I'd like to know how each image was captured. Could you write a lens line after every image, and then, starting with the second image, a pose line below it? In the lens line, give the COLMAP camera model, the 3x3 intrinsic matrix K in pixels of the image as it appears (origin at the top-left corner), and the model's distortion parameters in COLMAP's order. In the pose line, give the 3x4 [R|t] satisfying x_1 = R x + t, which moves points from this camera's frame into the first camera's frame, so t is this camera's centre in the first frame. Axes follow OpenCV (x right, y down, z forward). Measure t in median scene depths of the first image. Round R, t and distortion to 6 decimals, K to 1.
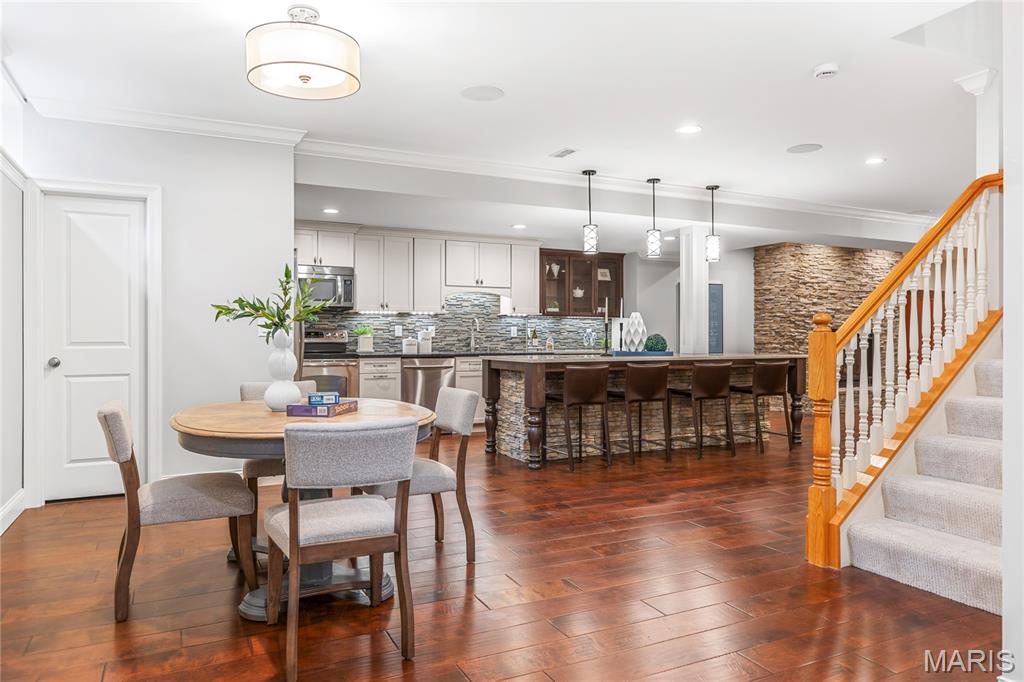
lens RADIAL K [[692.4, 0, 513.4], [0, 692.4, 338.2], [0, 0, 1]] dist [-0.008427, -0.000162]
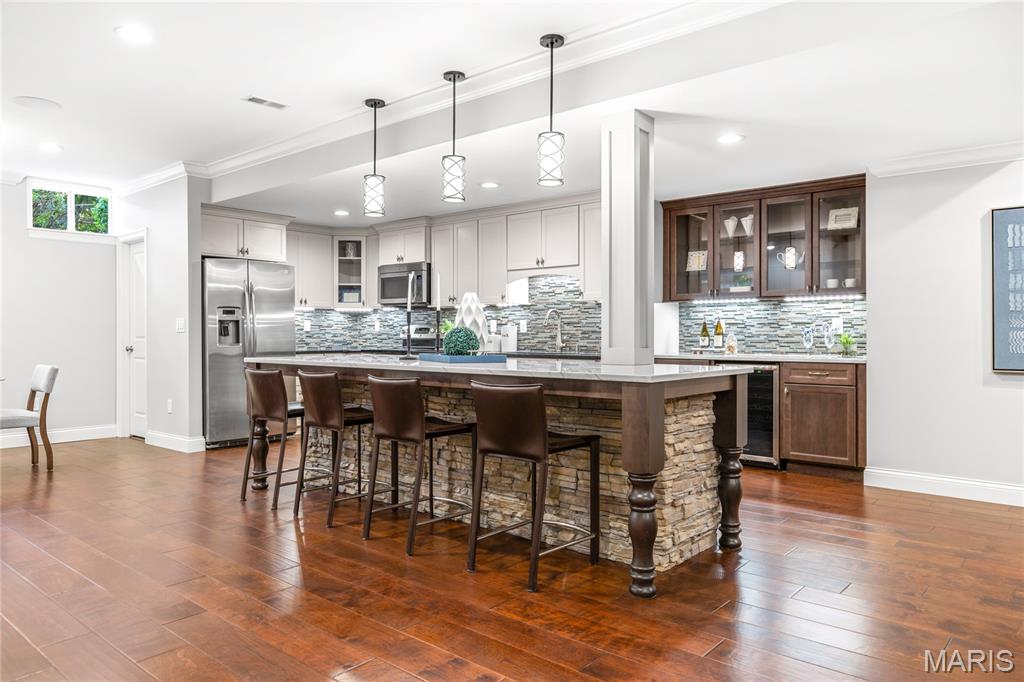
lens RADIAL K [[692.4, 0, 516.4], [0, 692.4, 338.2], [0, 0, 1]] dist [-0.008427, -0.000162]
pose [[0.410280, 0.005602, -0.911943, 0.639862], [-0.000549, 0.999982, 0.005896, -0.000284], [0.911960, -0.001918, 0.410276, 0.653710]]
